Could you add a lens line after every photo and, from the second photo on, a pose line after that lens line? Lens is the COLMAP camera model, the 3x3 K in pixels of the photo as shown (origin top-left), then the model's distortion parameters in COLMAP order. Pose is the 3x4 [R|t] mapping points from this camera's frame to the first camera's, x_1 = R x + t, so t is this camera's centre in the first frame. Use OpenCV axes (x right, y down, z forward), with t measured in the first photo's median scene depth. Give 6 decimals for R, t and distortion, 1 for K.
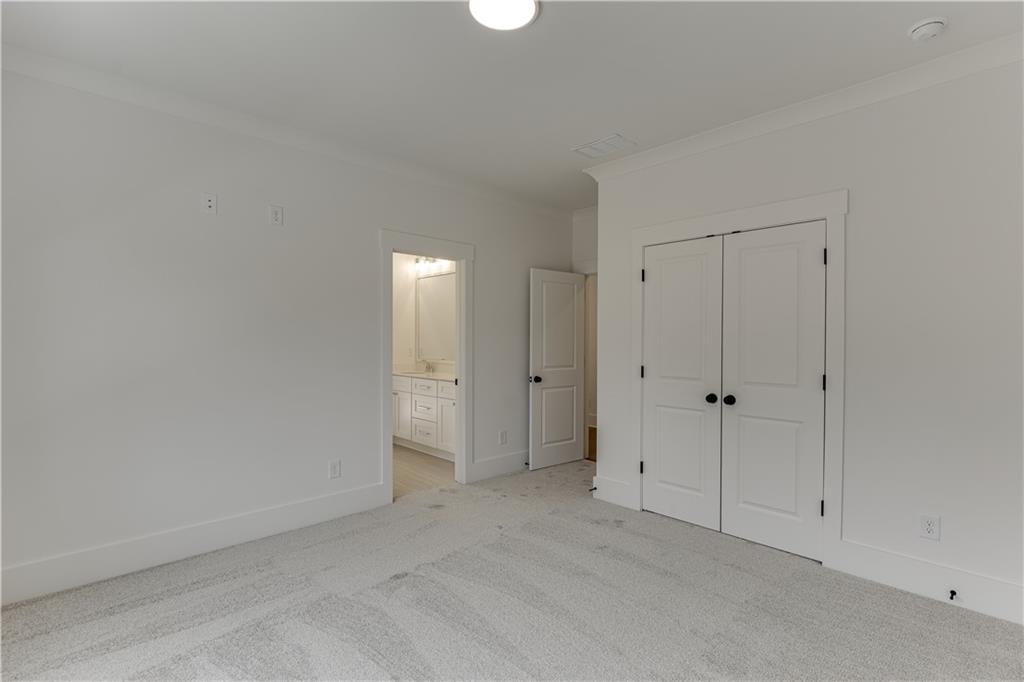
lens RADIAL K [[485.3, 0, 511.6], [0, 485.3, 343.6], [0, 0, 1]] dist [0.008296, -0.001085]
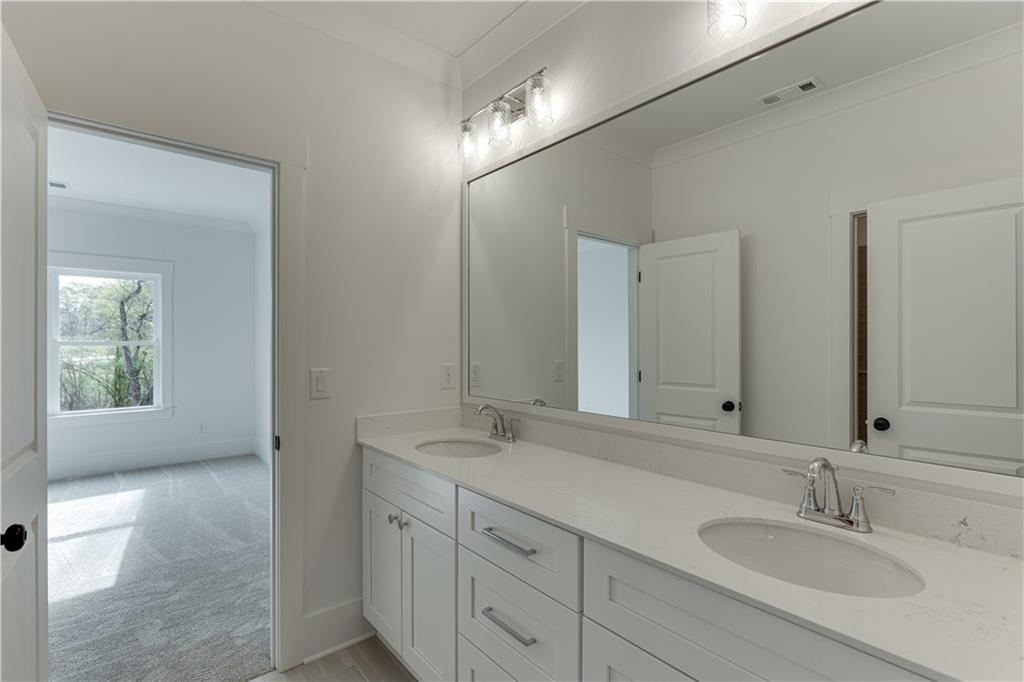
lens RADIAL K [[485.3, 0, 512.6], [0, 485.3, 339.7], [0, 0, 1]] dist [0.008296, -0.001085]
pose [[0.998637, -0.000191, -0.052196, -0.139972], [-0.000019, 0.999992, -0.004026, -0.010024], [0.052196, 0.004022, 0.998629, 0.634928]]
